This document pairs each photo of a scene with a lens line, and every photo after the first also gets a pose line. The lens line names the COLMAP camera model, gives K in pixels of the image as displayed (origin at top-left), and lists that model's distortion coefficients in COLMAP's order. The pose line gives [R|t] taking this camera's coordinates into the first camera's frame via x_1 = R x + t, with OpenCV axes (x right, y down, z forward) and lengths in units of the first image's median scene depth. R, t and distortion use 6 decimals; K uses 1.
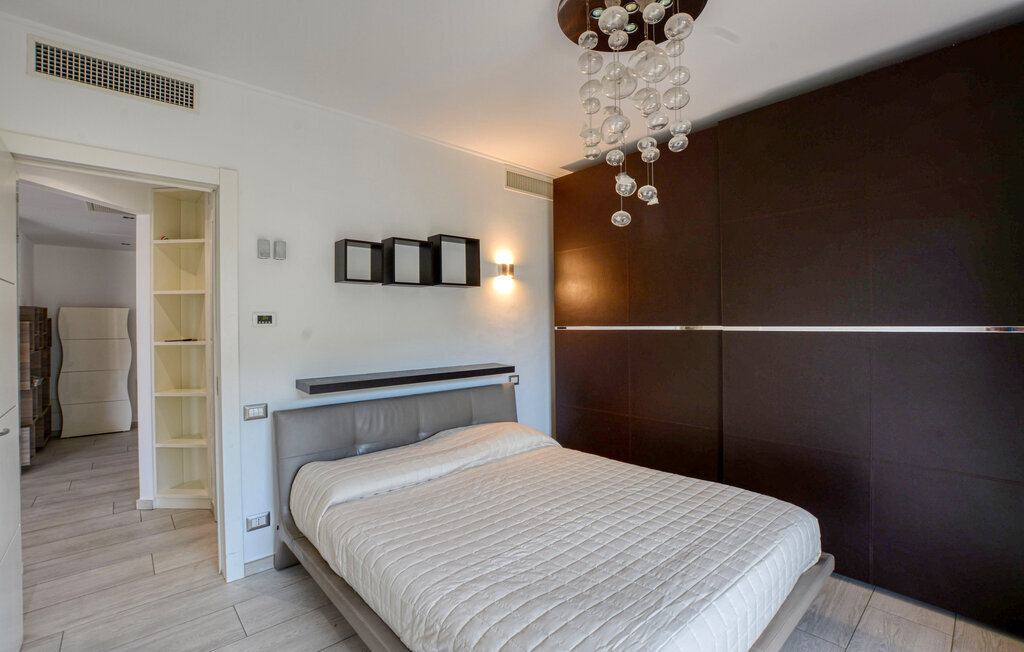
lens RADIAL K [[458.8, 0, 509.9], [0, 458.8, 318.0], [0, 0, 1]] dist [-0.041449, 0.006435]
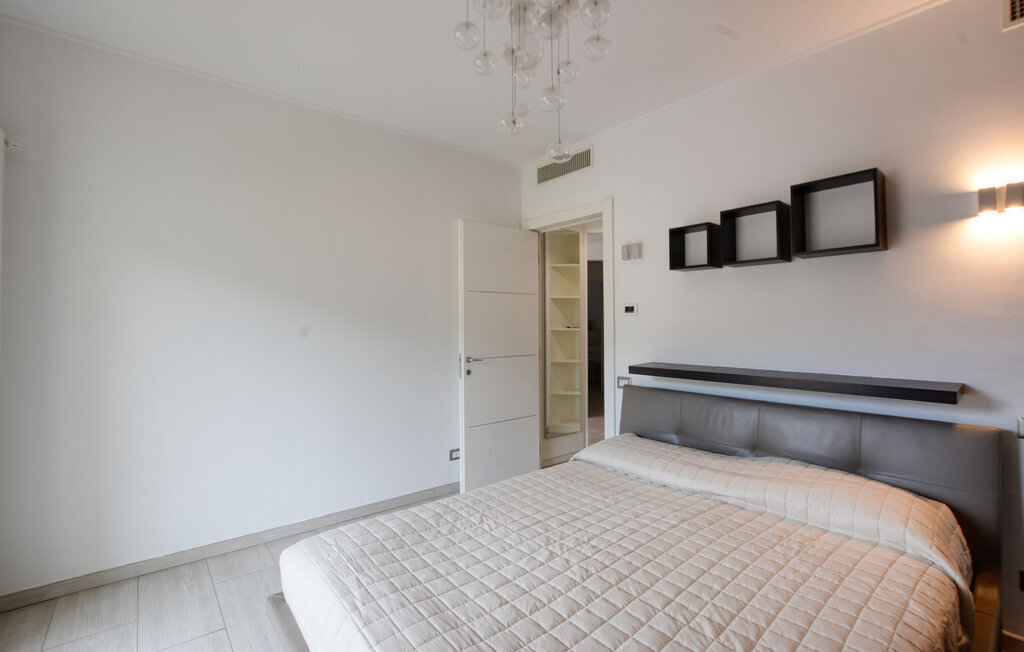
lens RADIAL K [[458.8, 0, 509.9], [0, 458.8, 318.0], [0, 0, 1]] dist [-0.041449, 0.006435]
pose [[-0.053999, -0.002715, -0.998537, 0.711851], [0.014382, 0.999890, -0.003497, 0.025788], [0.998437, -0.014550, -0.053954, 0.734480]]
